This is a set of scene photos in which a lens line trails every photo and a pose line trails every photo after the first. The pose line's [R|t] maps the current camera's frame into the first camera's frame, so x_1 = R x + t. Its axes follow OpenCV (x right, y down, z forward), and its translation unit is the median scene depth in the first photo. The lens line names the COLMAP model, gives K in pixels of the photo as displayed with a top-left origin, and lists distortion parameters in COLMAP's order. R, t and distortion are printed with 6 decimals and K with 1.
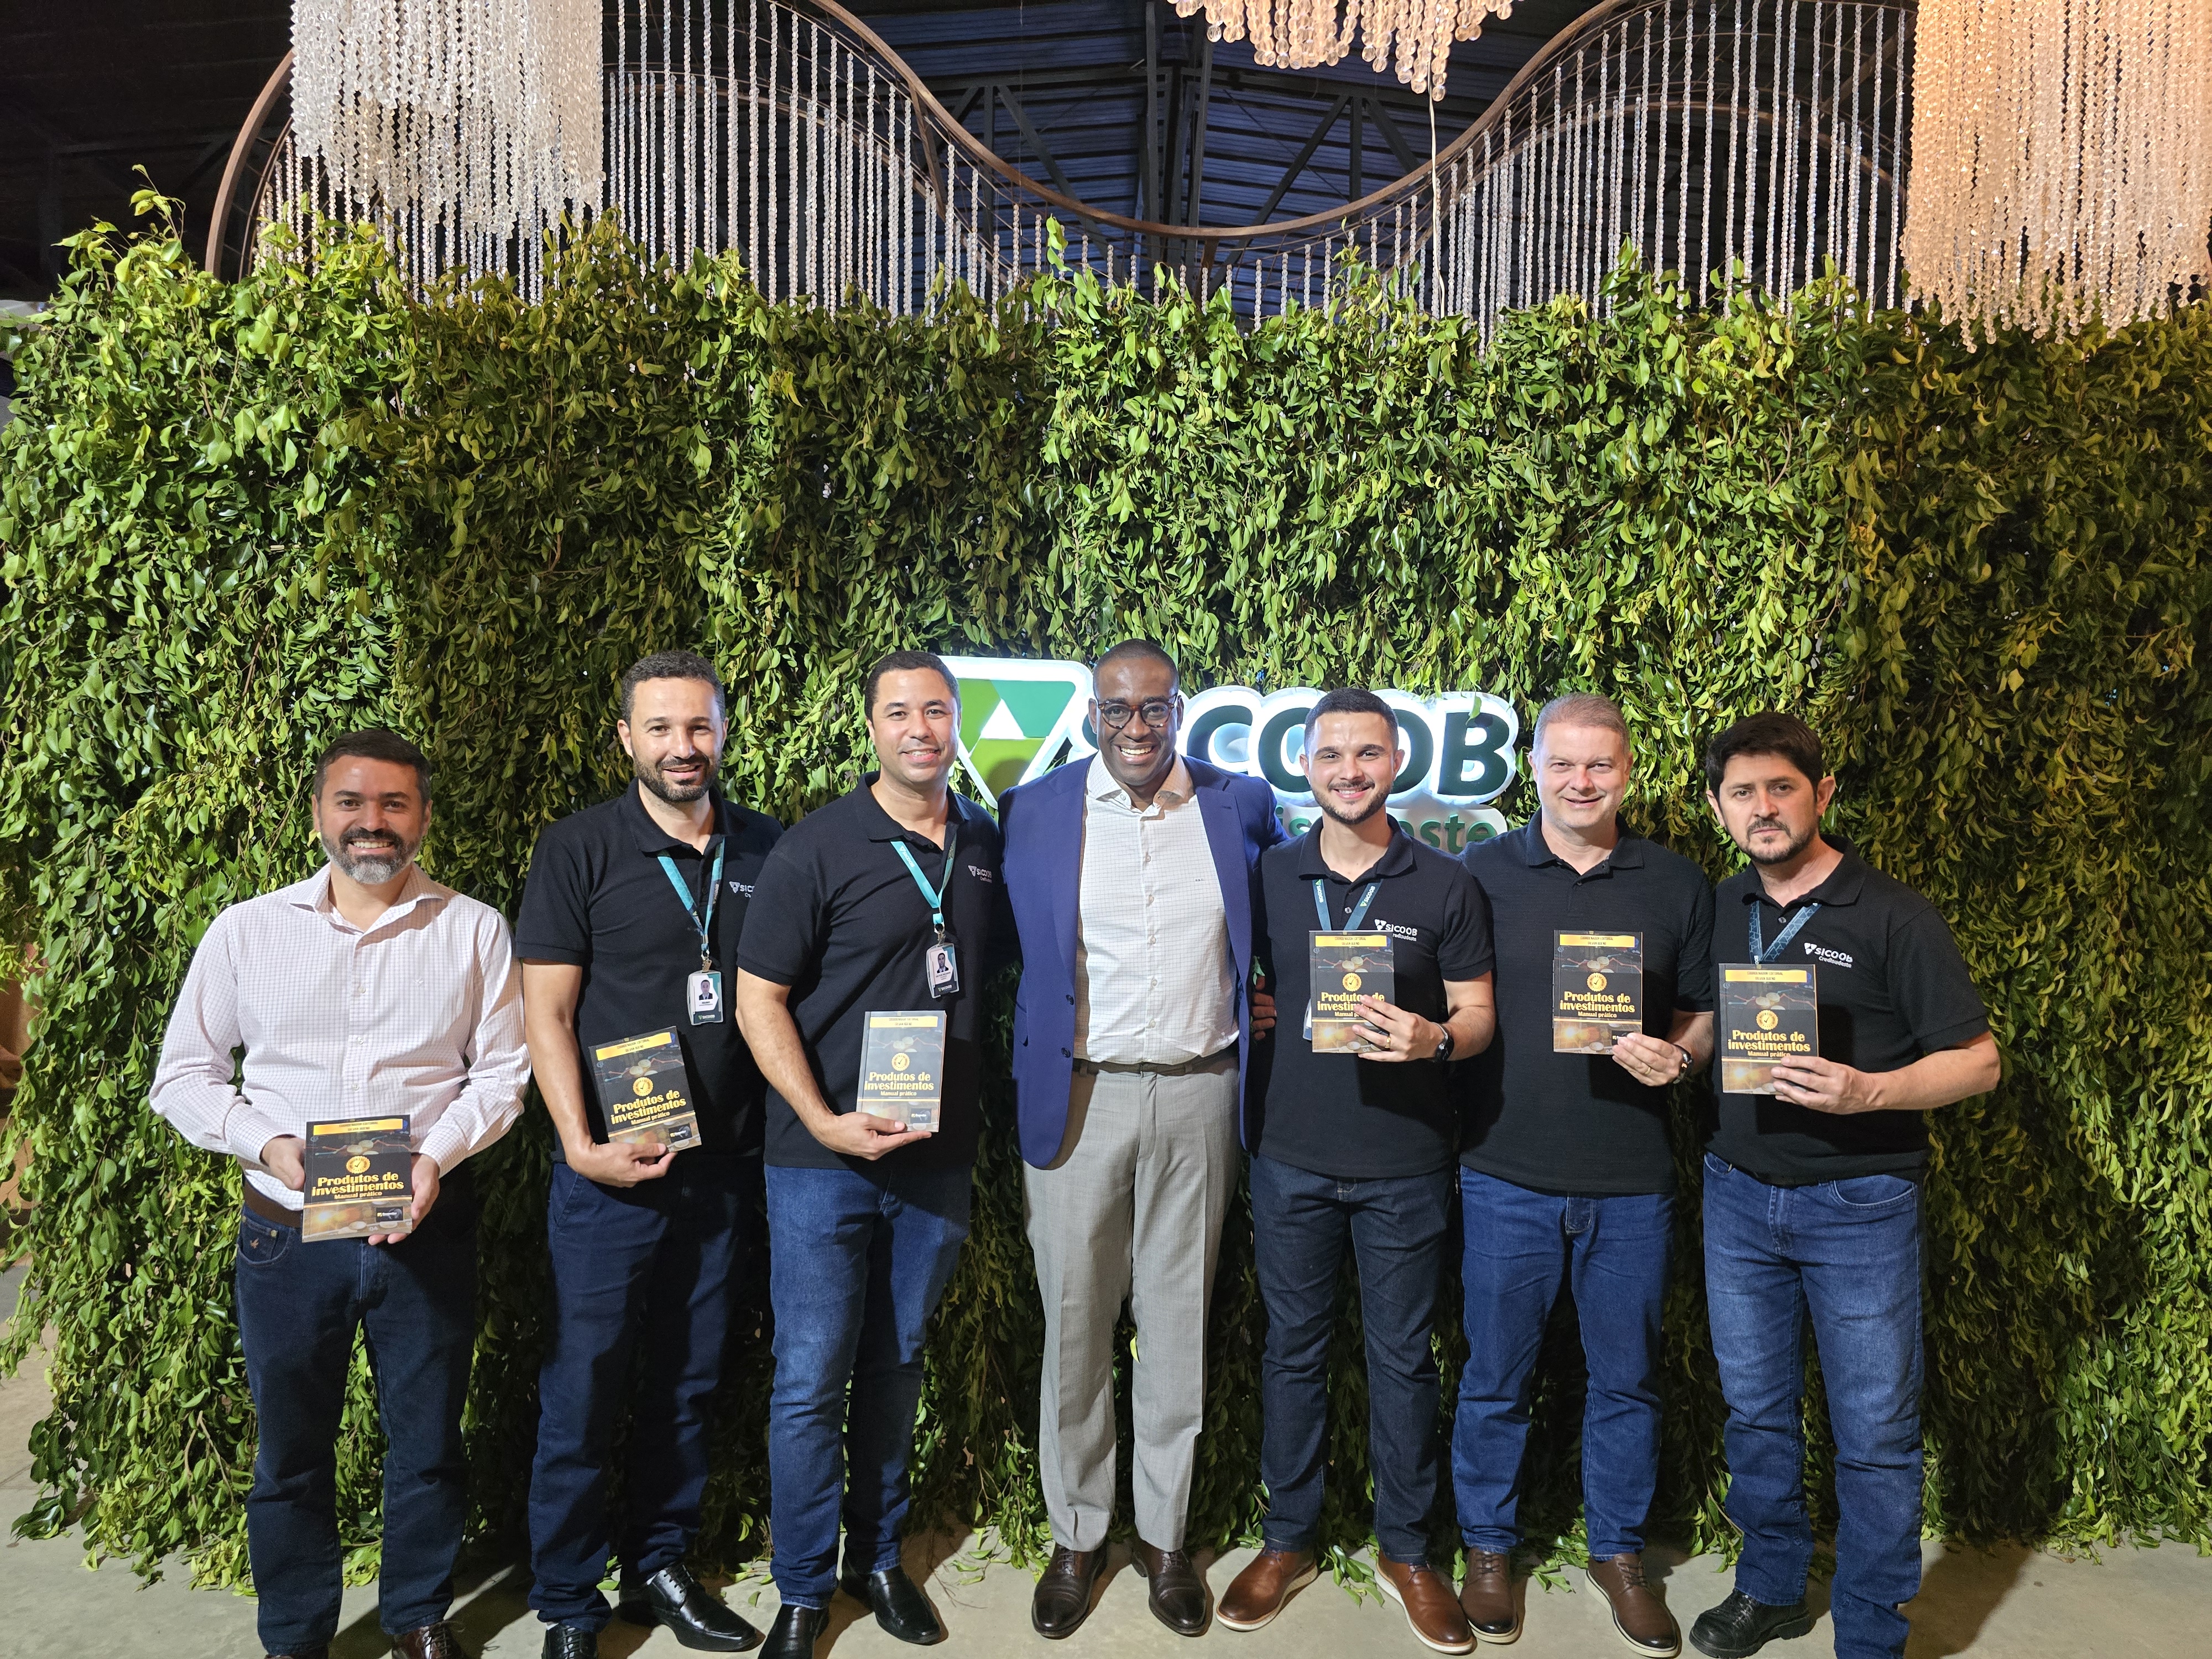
lens RADIAL K [[1484.0, 0, 1126.1], [0, 1484.0, 834.9], [0, 0, 1]] dist [0.071390, -0.072542]
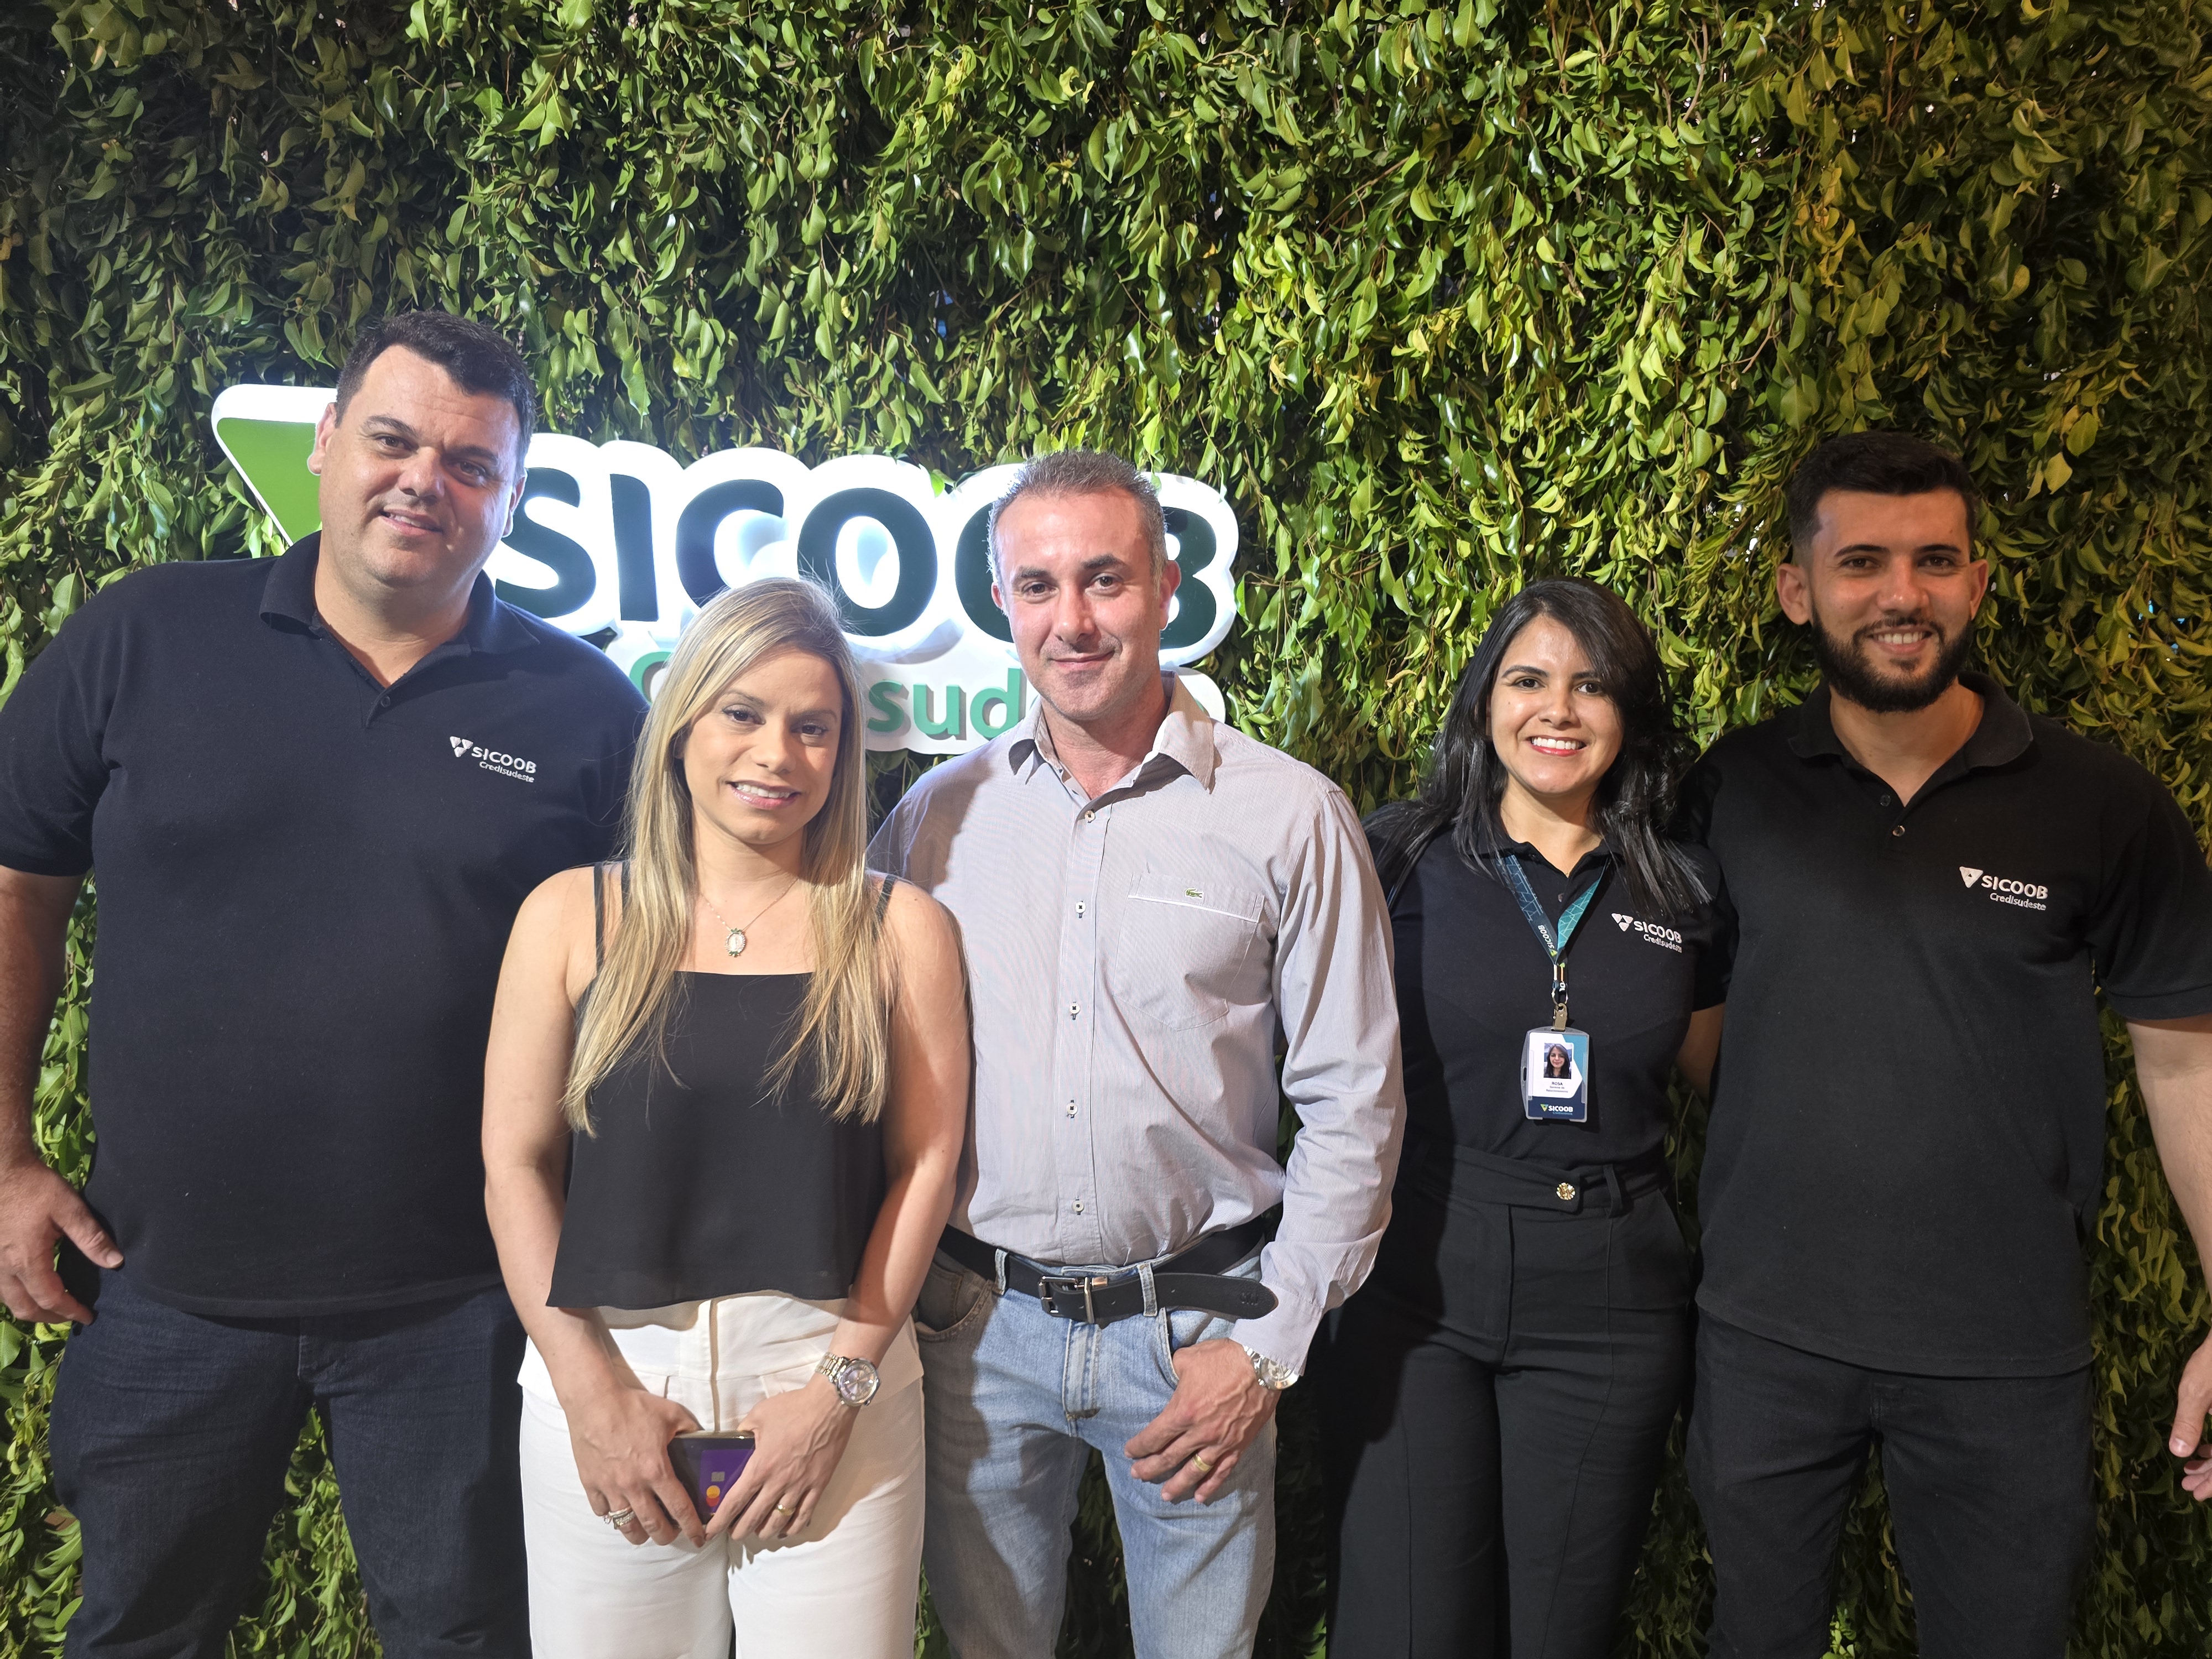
lens RADIAL K [[1484.0, 0, 1126.1], [0, 1484.0, 834.9], [0, 0, 1]] dist [0.071390, -0.072542]
pose [[0.999762, 0.021816, 0.000141, 0.222310], [-0.021809, 0.999210, 0.033217, 0.030215], [0.000584, -0.033212, 0.999448, 0.399015]]
